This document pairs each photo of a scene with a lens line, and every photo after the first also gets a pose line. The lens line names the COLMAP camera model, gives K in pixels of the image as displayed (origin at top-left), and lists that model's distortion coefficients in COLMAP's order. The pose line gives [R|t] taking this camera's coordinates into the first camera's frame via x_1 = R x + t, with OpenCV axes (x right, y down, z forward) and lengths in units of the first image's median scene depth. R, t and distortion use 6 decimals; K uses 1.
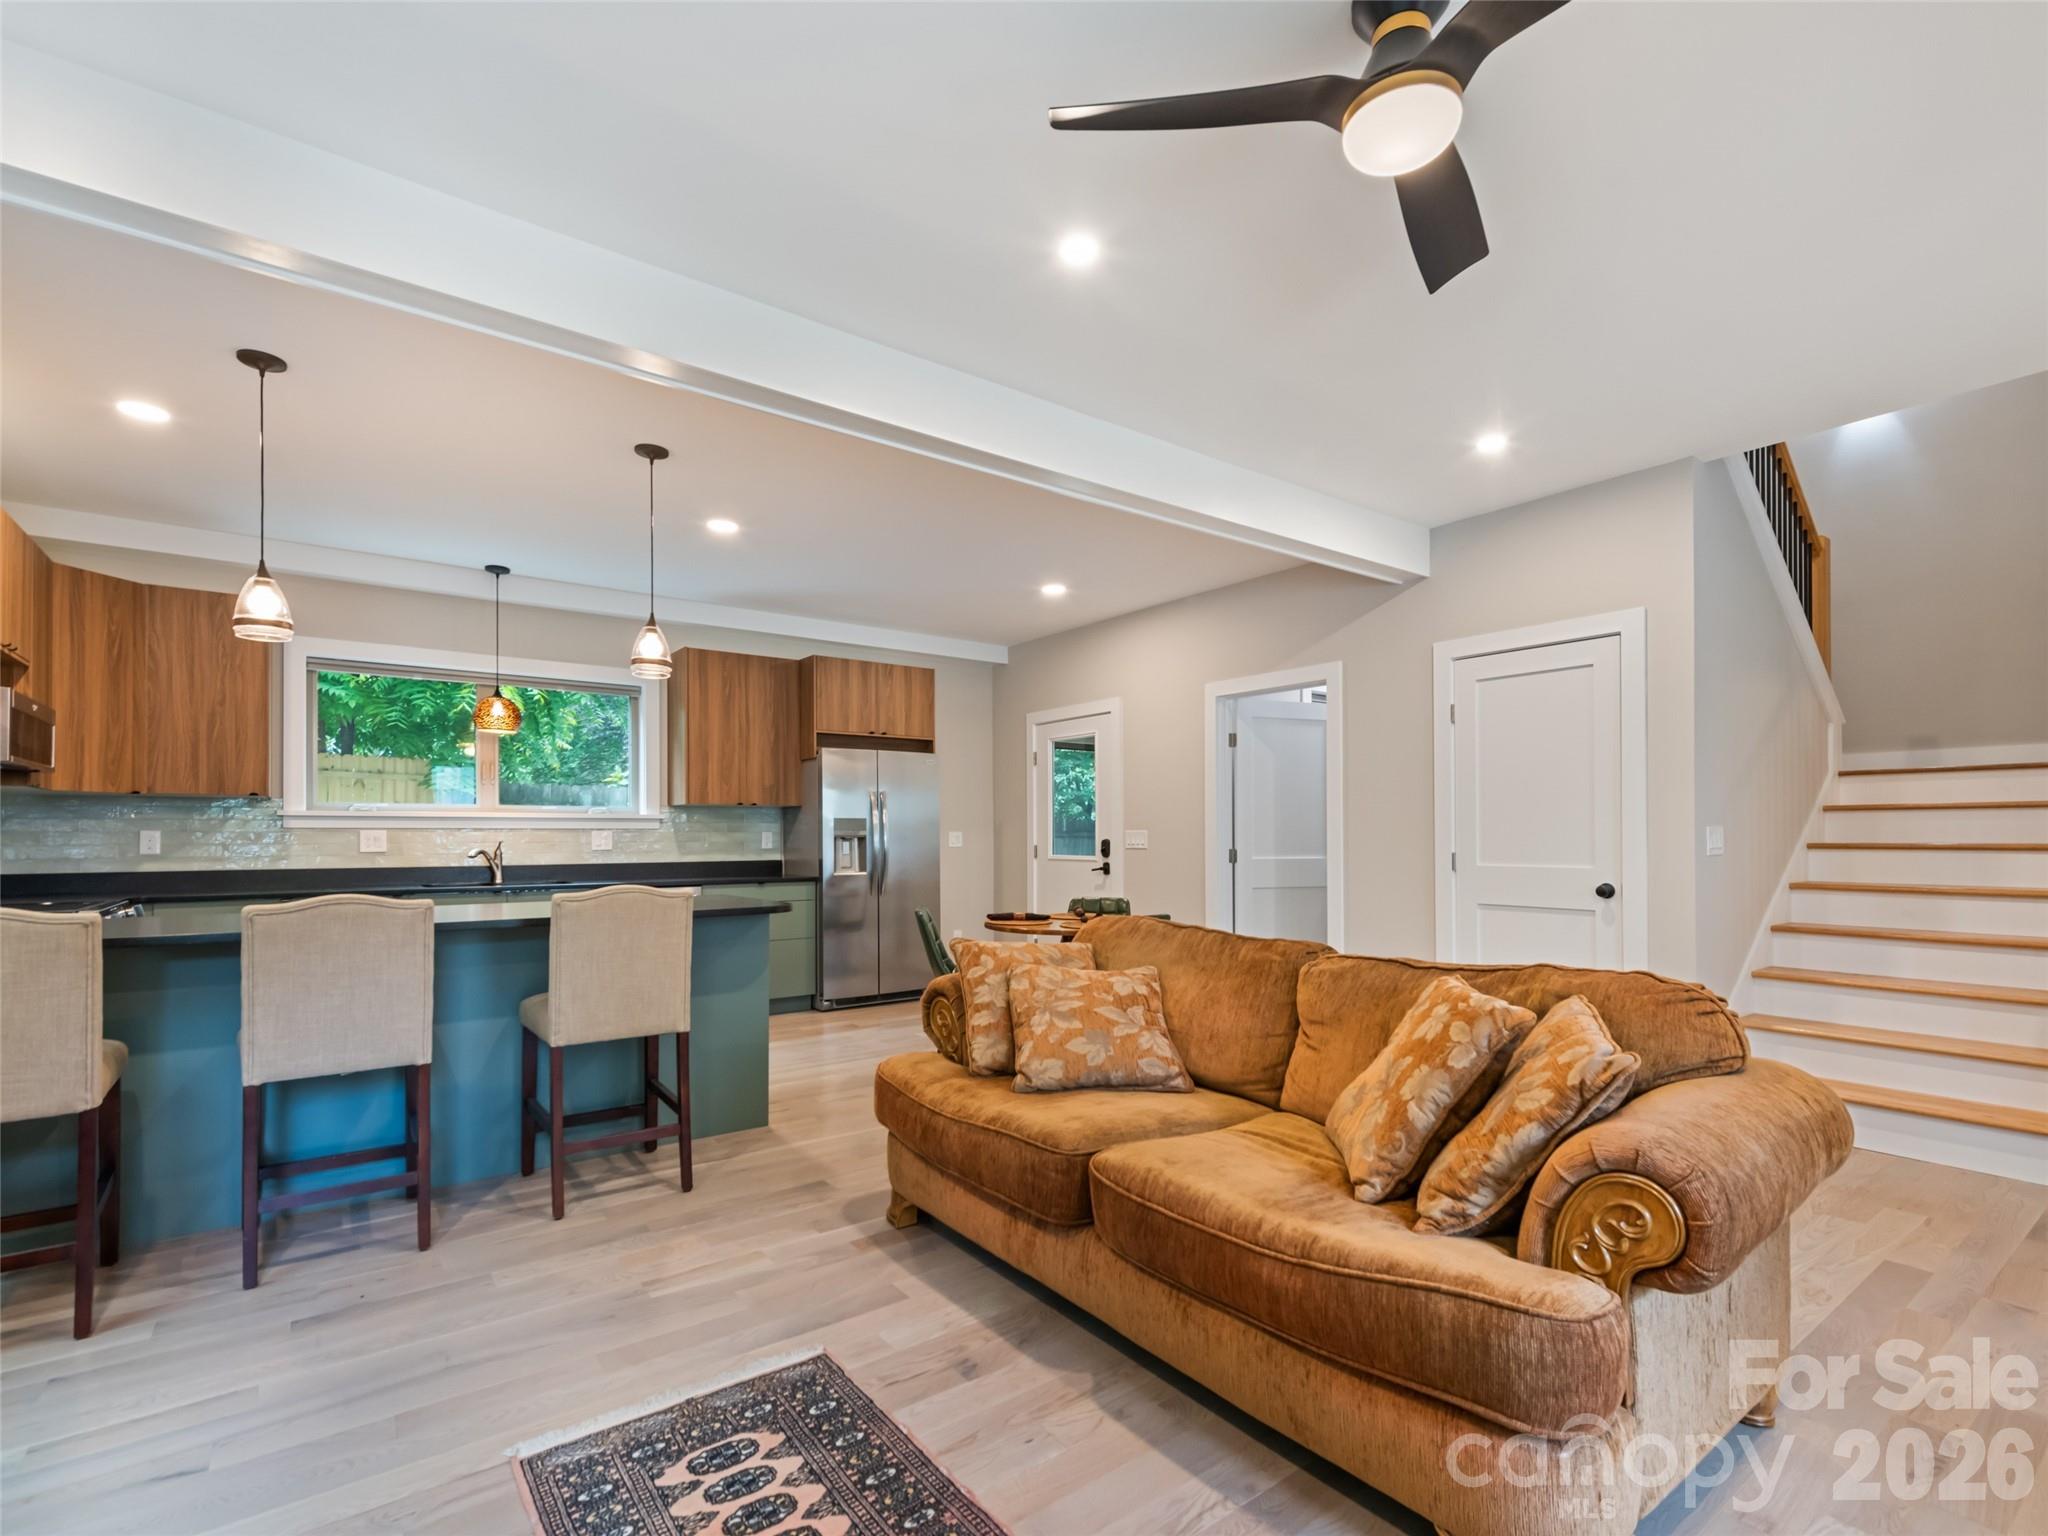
lens RADIAL K [[958.0, 0, 1035.2], [0, 958.0, 821.6], [0, 0, 1]] dist [0.016082, -0.000605]
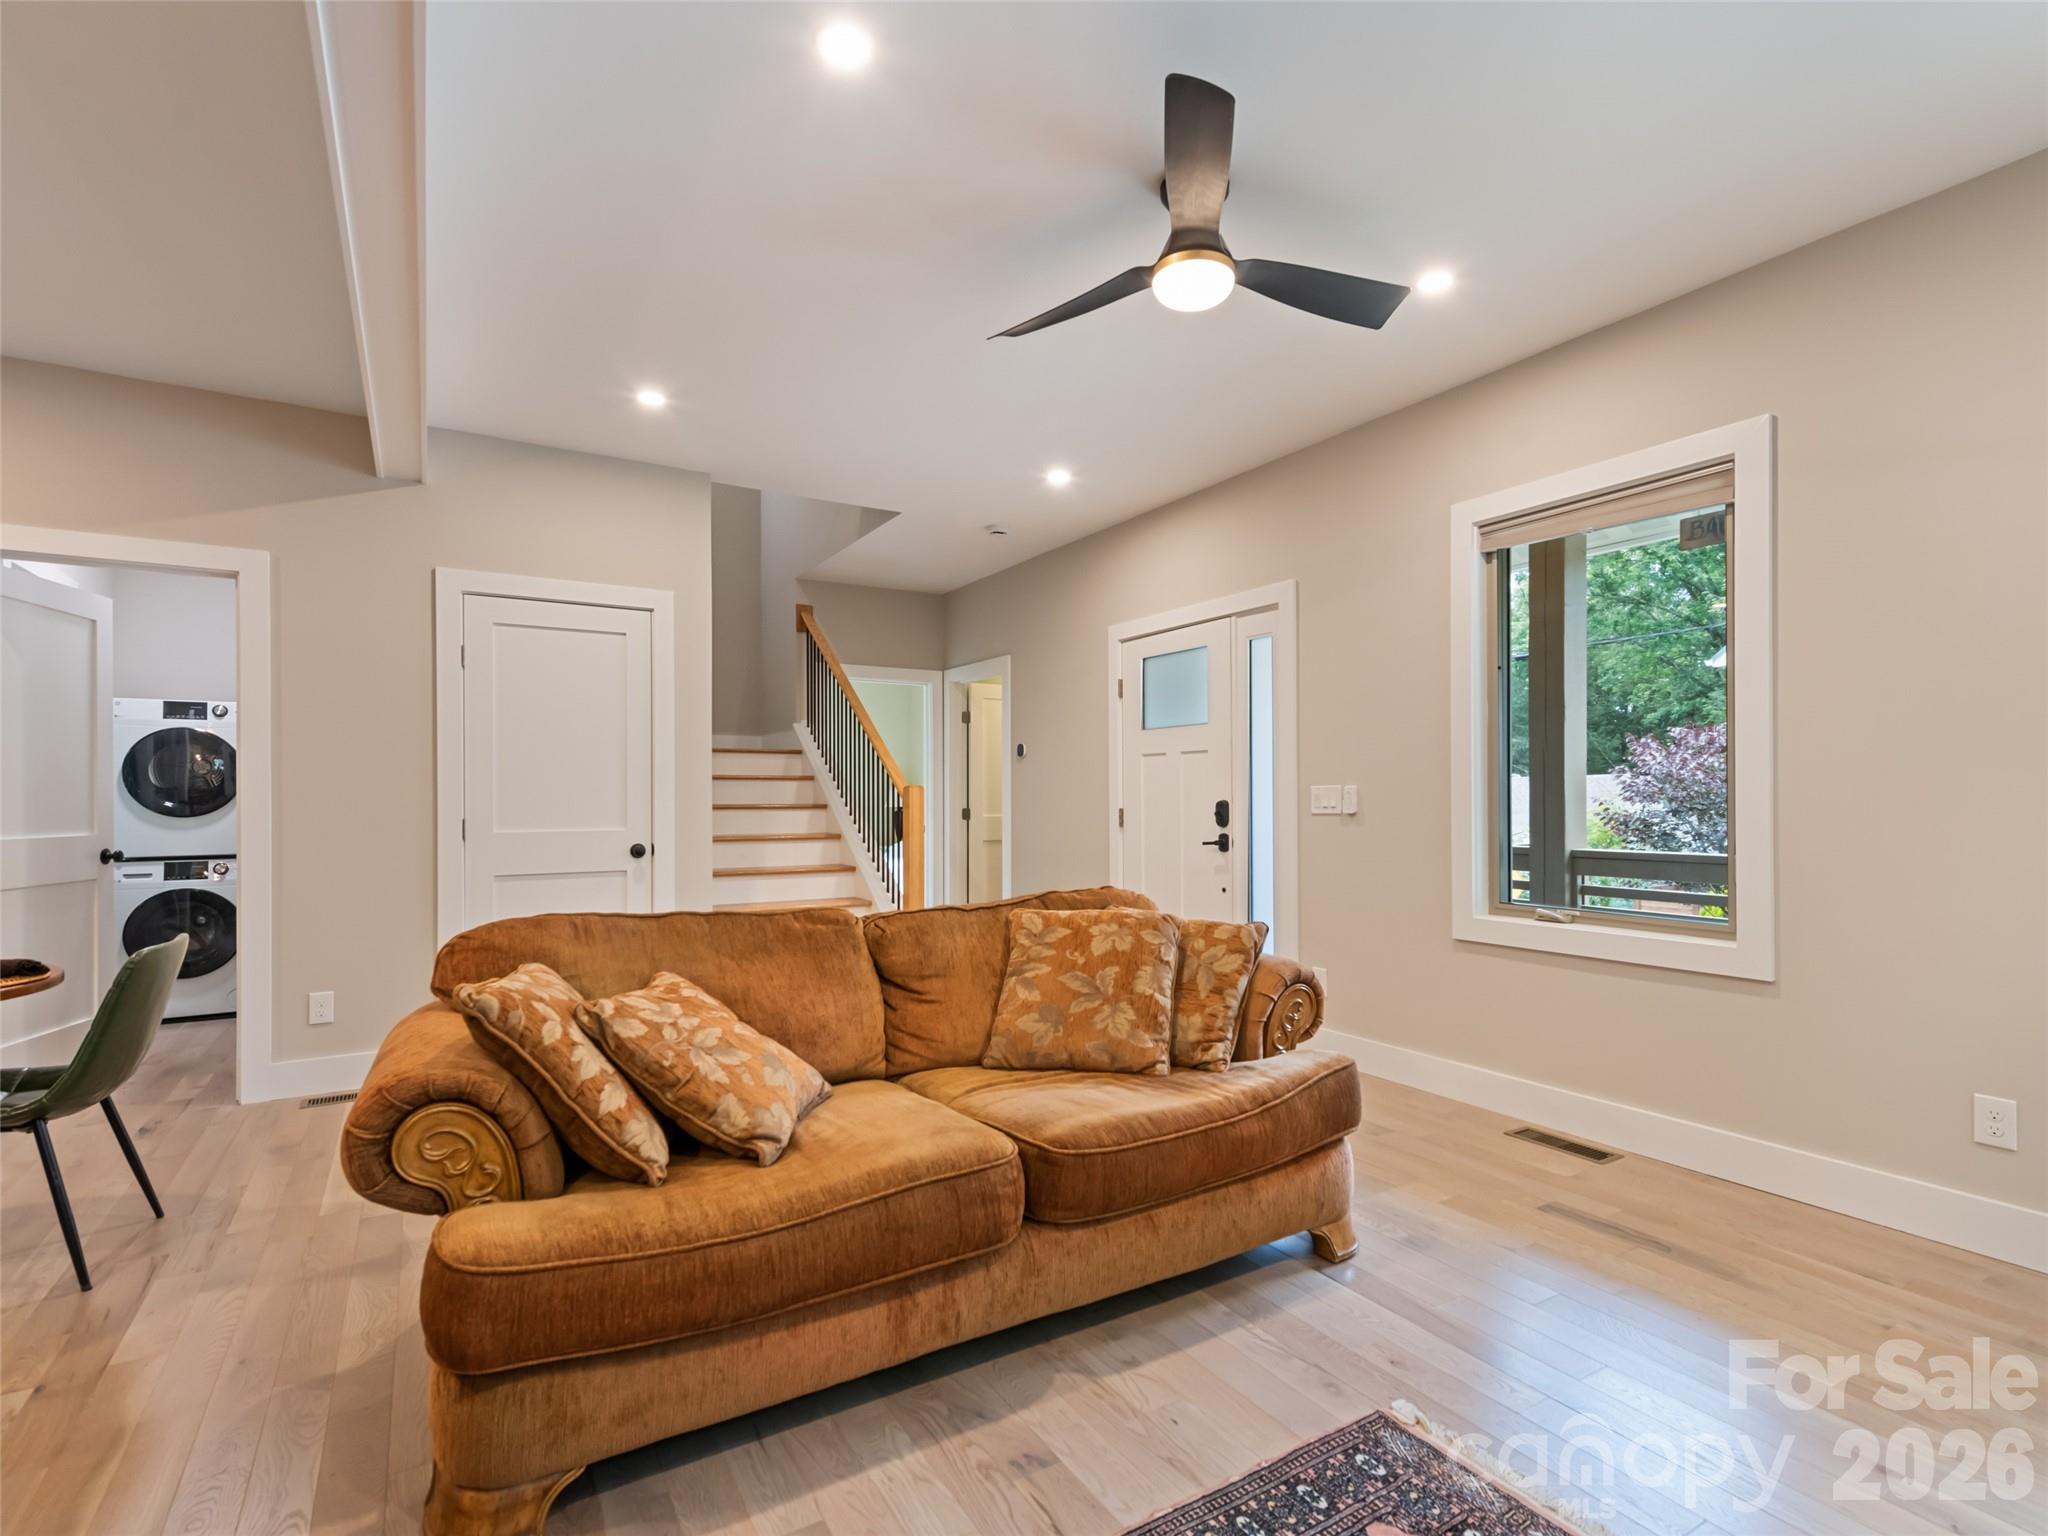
lens RADIAL K [[994.6, 0, 1032.6], [0, 994.6, 791.2], [0, 0, 1]] dist [0.017963, -0.000968]
pose [[0.099941, 0.007977, 0.994961, -0.451367], [-0.012494, 0.999899, -0.006762, 0.008628], [-0.994915, -0.011755, 0.100030, 0.461731]]
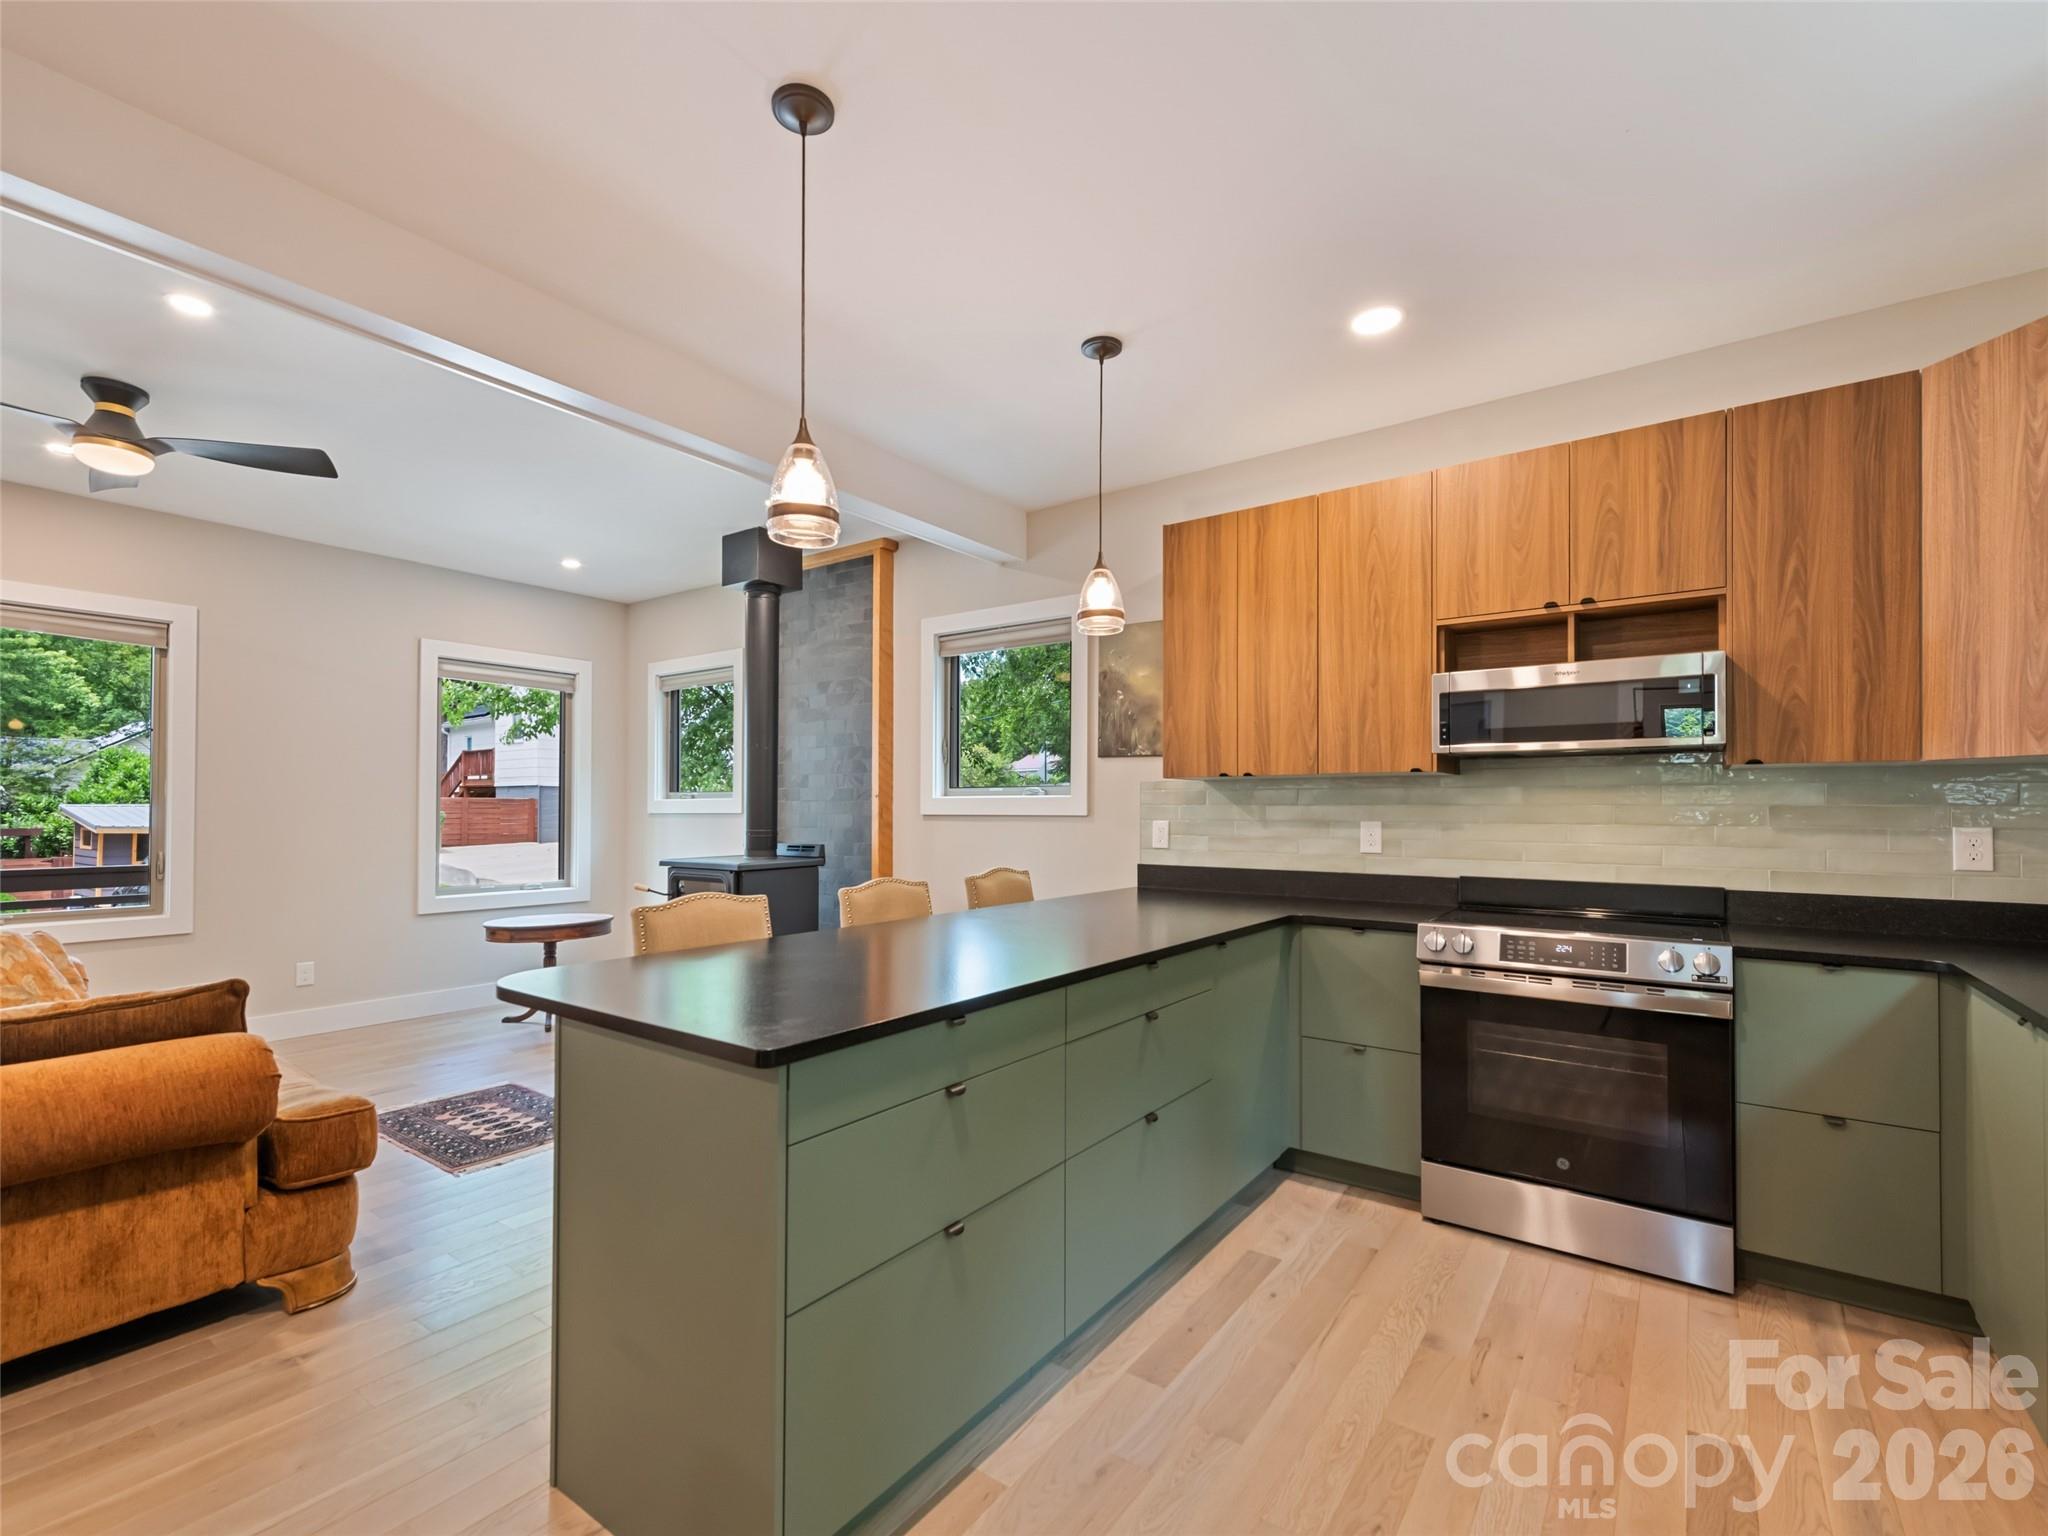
lens RADIAL K [[919.1, 0, 1025.9], [0, 919.1, 800.2], [0, 0, 1]] dist [0.013937, -0.000653]
pose [[-0.955527, -0.003195, -0.294885, -0.335701], [0.004761, 0.999644, -0.026260, 0.003517], [0.294864, -0.026496, -0.955172, 1.382108]]
